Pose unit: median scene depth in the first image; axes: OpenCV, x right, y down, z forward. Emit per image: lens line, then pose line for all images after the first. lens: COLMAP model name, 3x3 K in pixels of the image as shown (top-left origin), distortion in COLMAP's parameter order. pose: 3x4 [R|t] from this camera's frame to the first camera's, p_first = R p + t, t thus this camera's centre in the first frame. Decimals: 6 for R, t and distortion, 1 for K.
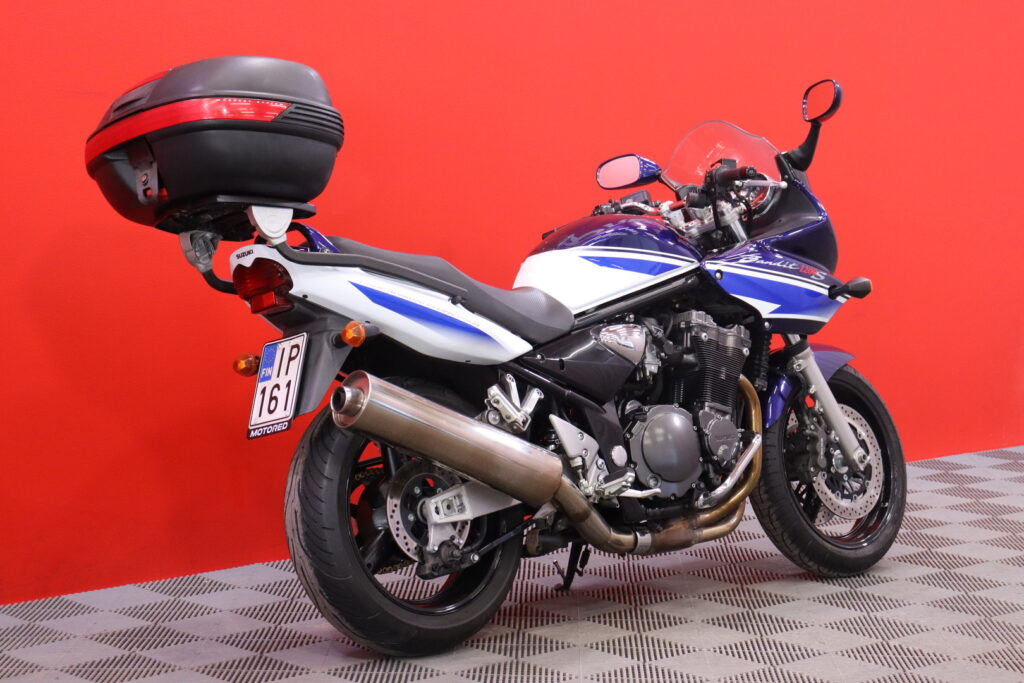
lens RADIAL K [[2298.8, 0, 512.4], [0, 2298.8, 341.6], [0, 0, 1]] dist [-0.275251, 0.000000]
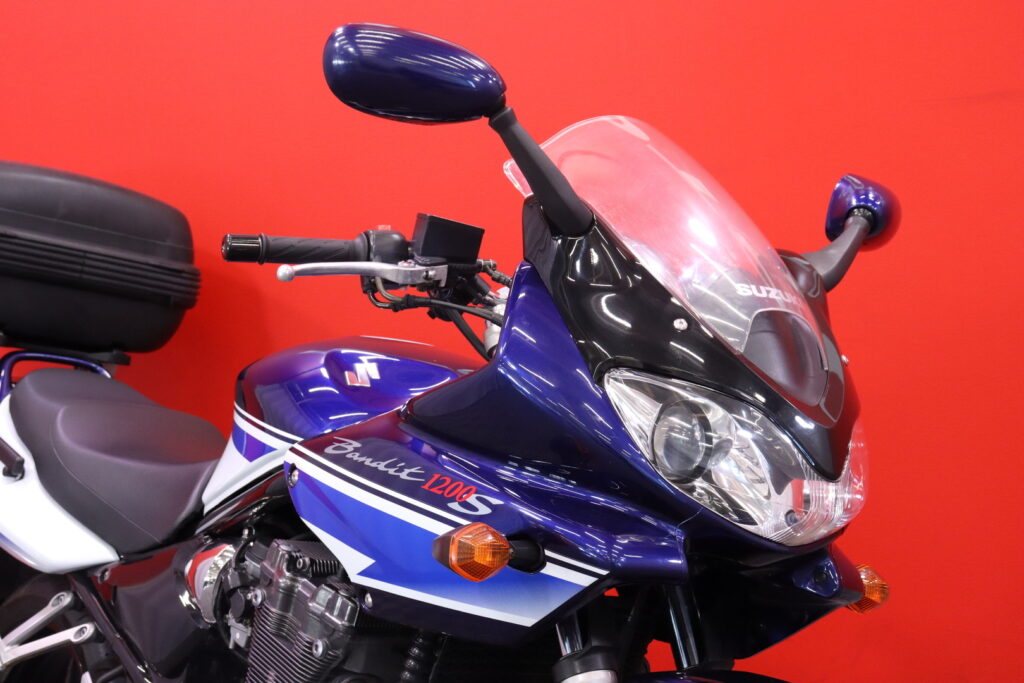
lens RADIAL K [[1839.5, 0, 511.8], [0, 1839.5, 340.1], [0, 0, 1]] dist [0.003853, 0.000000]
pose [[-0.043618, 0.046748, -0.997954, 0.476690], [0.000547, 0.998906, 0.046769, -0.076357], [0.999048, 0.001495, -0.043596, 1.077743]]
